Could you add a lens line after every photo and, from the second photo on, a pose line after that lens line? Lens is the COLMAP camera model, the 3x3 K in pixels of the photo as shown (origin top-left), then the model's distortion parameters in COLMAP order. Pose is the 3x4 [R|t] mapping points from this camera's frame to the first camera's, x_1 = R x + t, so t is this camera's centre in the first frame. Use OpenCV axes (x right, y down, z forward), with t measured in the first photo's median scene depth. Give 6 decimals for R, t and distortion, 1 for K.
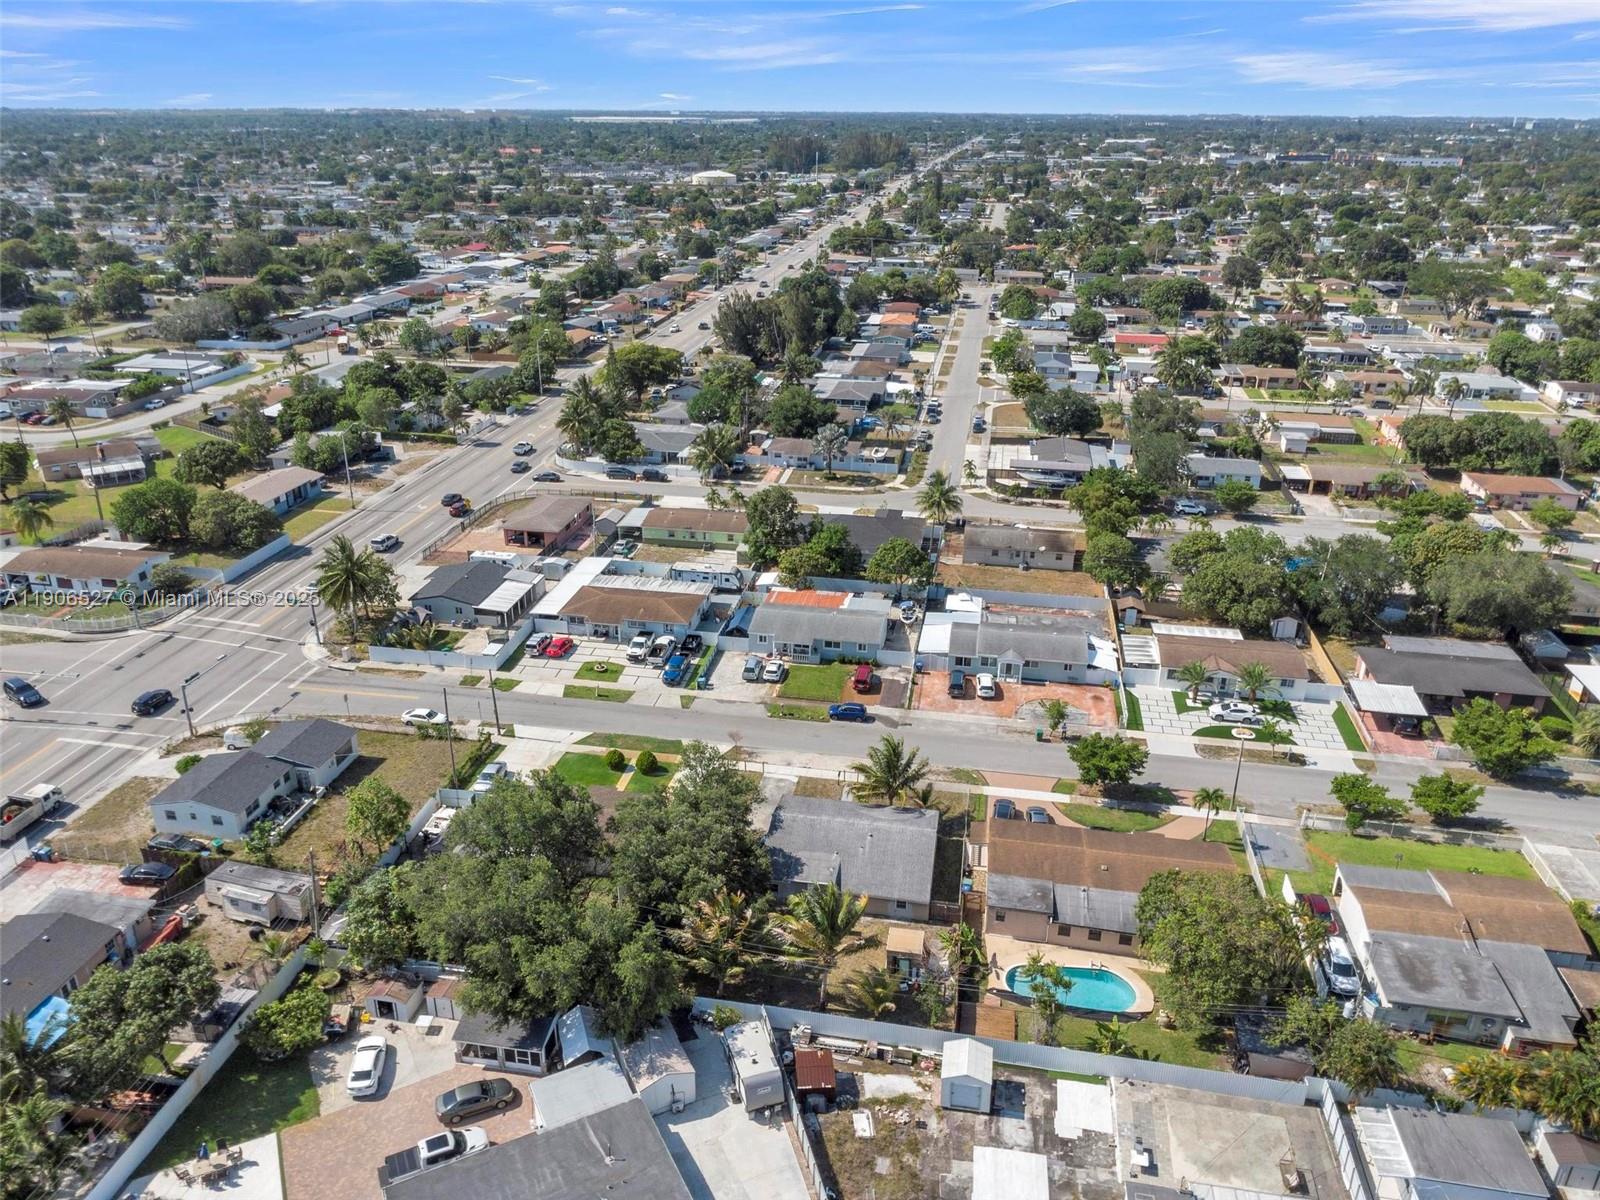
lens RADIAL K [[1156.8, 0, 800.0], [0, 1156.8, 600.0], [0, 0, 1]] dist [0.009084, -0.005991]
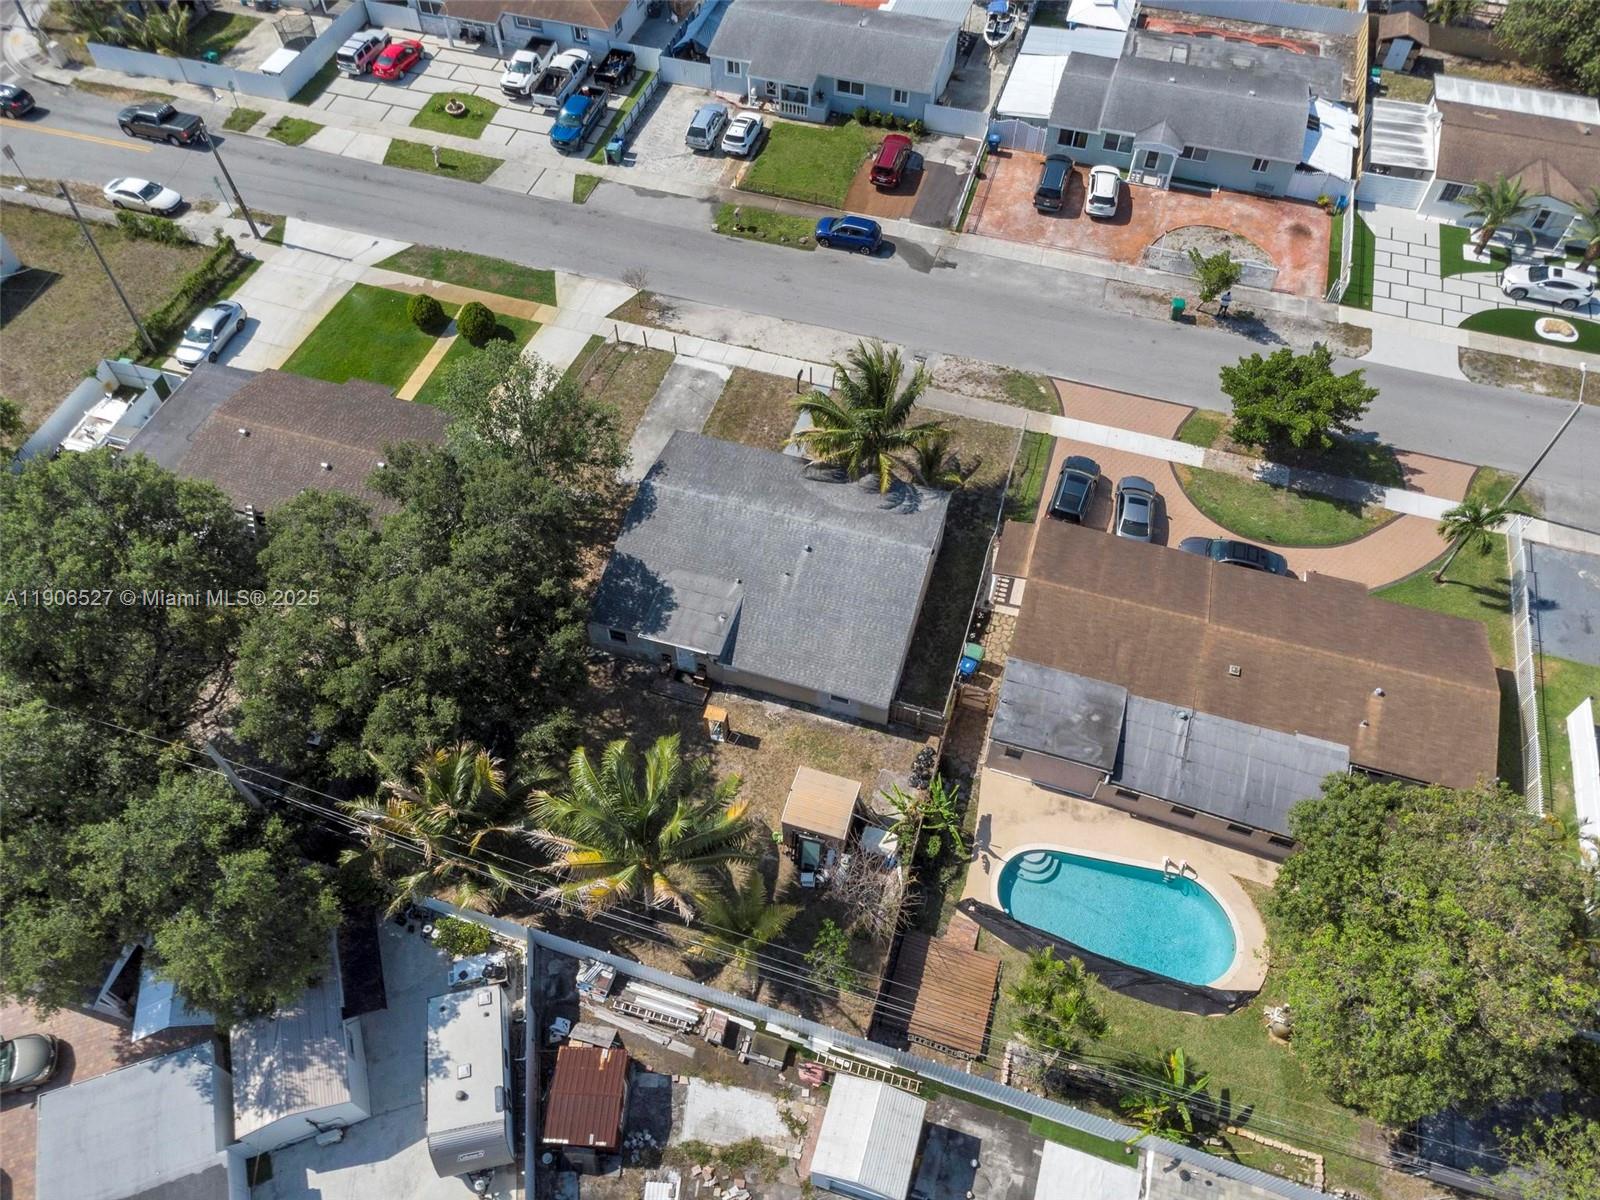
lens RADIAL K [[1156.8, 0, 800.0], [0, 1156.8, 600.0], [0, 0, 1]] dist [0.009084, -0.005991]
pose [[0.992158, 0.097176, -0.078614, 0.078281], [-0.042906, 0.855508, 0.516009, -0.042026], [0.117398, -0.508589, 0.852968, 0.403339]]
